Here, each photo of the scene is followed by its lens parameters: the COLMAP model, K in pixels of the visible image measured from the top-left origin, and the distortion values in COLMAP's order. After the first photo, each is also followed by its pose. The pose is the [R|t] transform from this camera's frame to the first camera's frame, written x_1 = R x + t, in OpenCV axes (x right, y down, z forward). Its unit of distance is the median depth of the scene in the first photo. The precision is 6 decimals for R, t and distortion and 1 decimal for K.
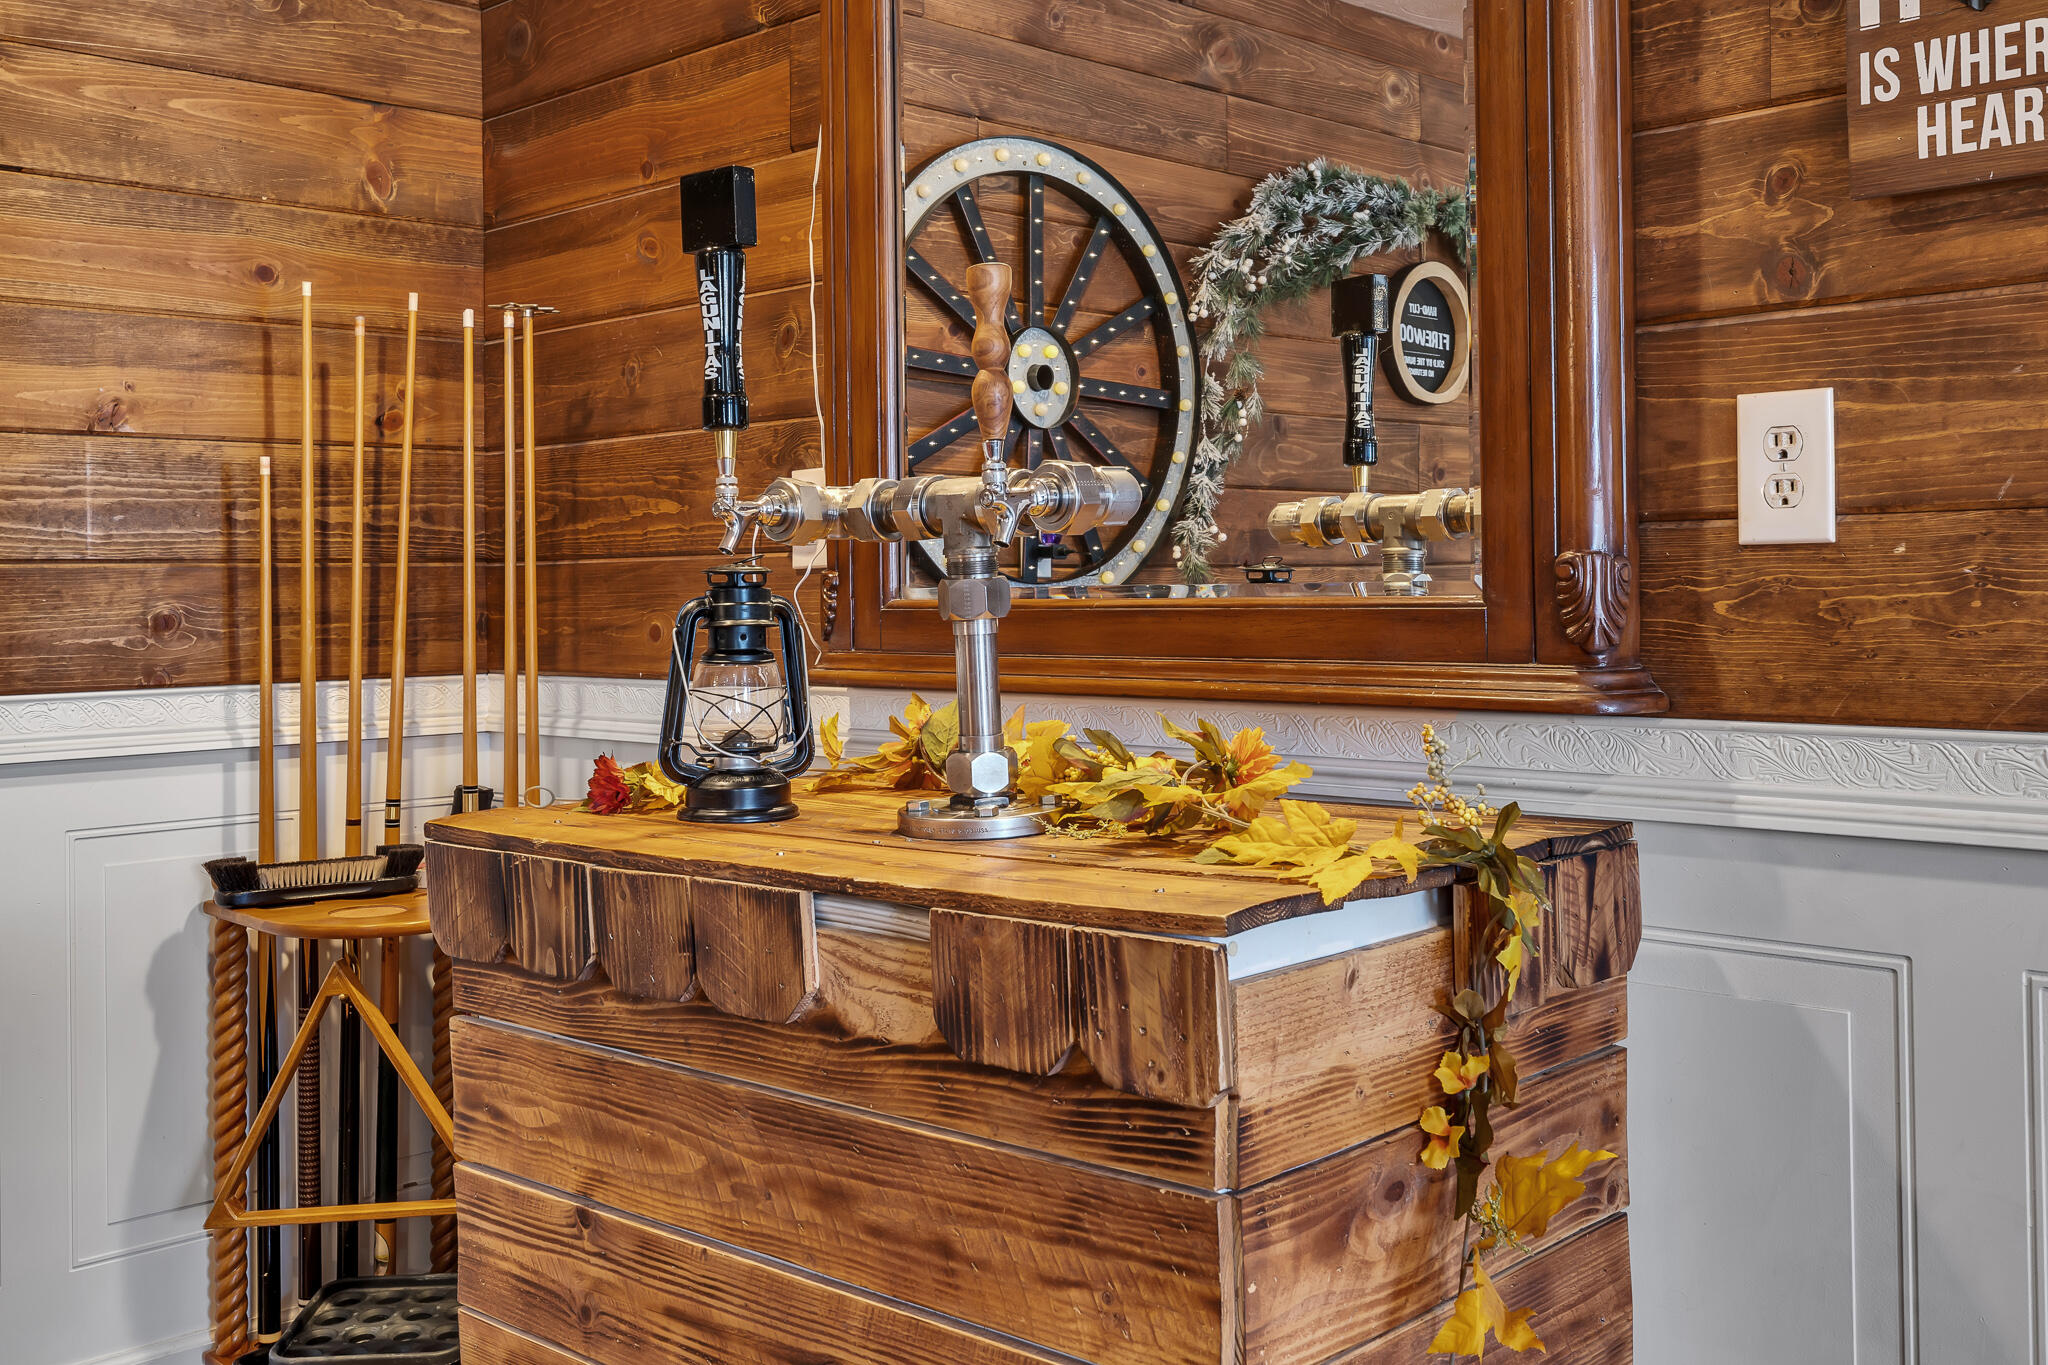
lens RADIAL K [[2035.8, 0, 1029.0], [0, 2035.8, 575.2], [0, 0, 1]] dist [-0.005427, -0.006996]
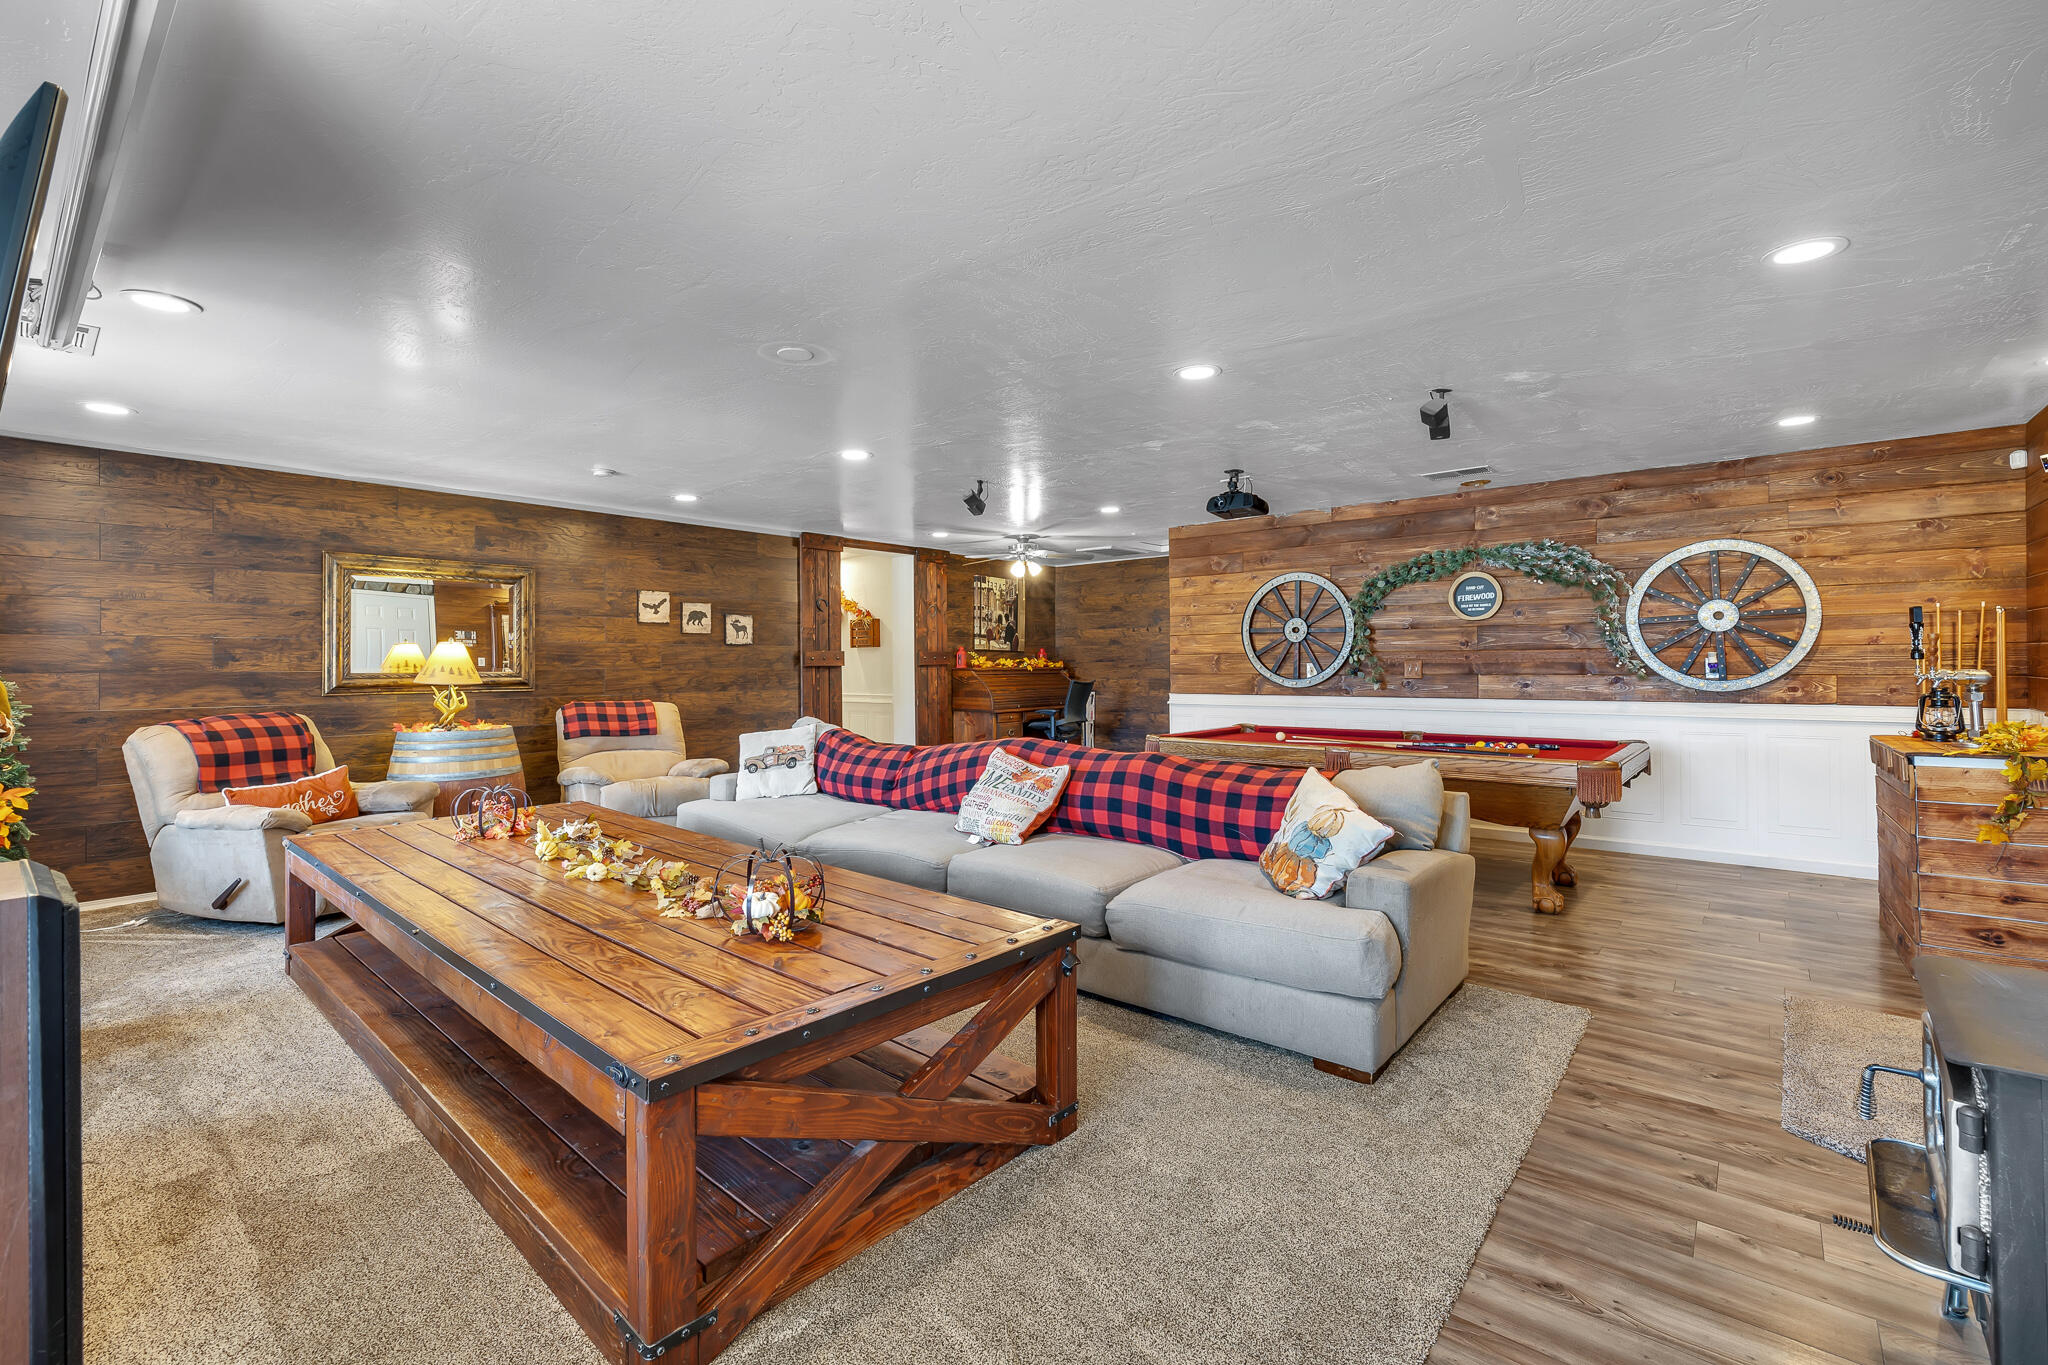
lens RADIAL K [[873.7, 0, 1017.1], [0, 873.7, 671.0], [0, 0, 1]] dist [0.001366, 0.000136]
pose [[0.073075, 0.022306, -0.997077, 1.689542], [0.019322, 0.999531, 0.023777, -0.128378], [0.997139, -0.021003, 0.072609, -1.237461]]
